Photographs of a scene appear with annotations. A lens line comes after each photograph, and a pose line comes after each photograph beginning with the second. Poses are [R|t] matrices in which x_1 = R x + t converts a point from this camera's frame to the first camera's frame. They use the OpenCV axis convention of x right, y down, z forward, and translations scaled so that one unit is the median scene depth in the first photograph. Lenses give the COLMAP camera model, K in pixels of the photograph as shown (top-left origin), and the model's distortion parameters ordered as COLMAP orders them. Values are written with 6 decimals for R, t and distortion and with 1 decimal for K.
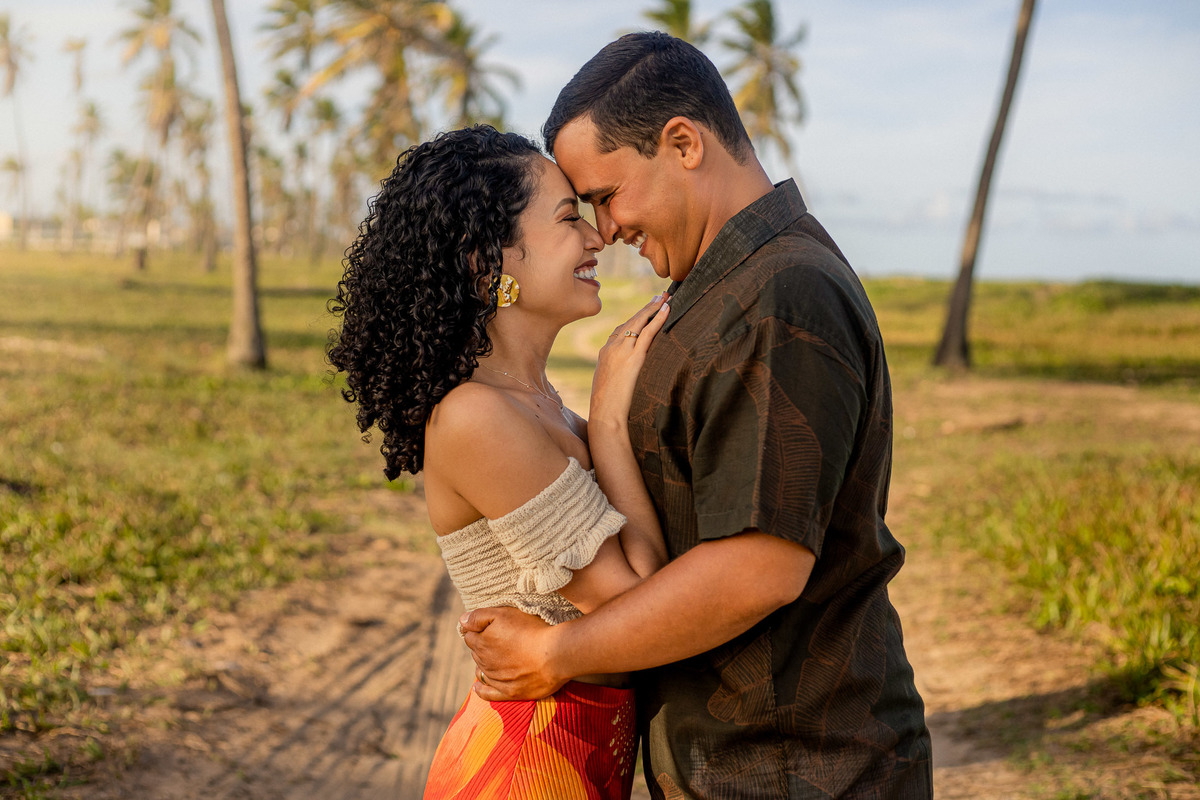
lens RADIAL K [[1711.6, 0, 600.0], [0, 1711.6, 400.0], [0, 0, 1]] dist [-0.063721, -0.028785]
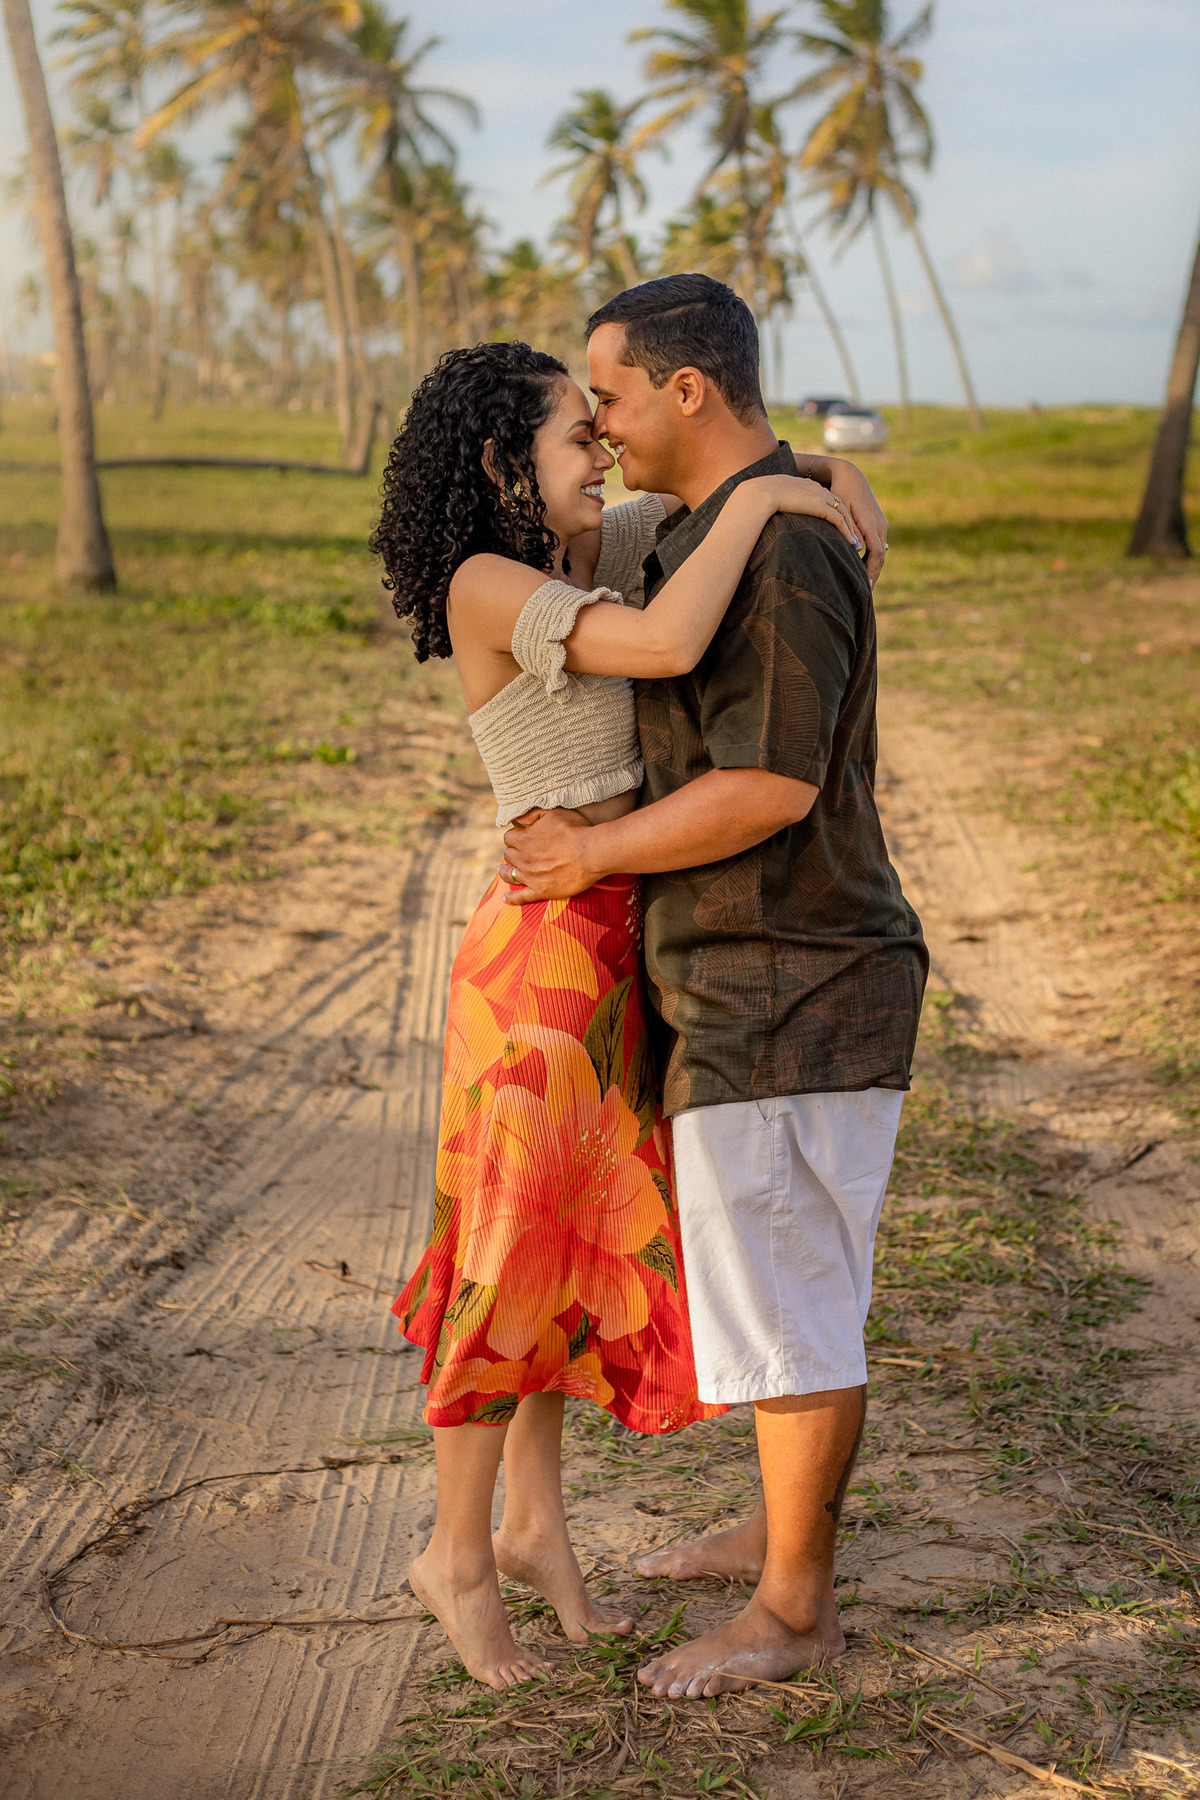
lens RADIAL K [[2929.9, 0, 648.4], [0, 2929.9, 899.8], [0, 0, 1]] dist [-0.060272, -0.189361]
pose [[0.999552, -0.029241, 0.006368, 0.000101], [0.028490, 0.994912, 0.096636, -0.003511], [-0.009161, -0.096411, 0.995299, -0.232671]]
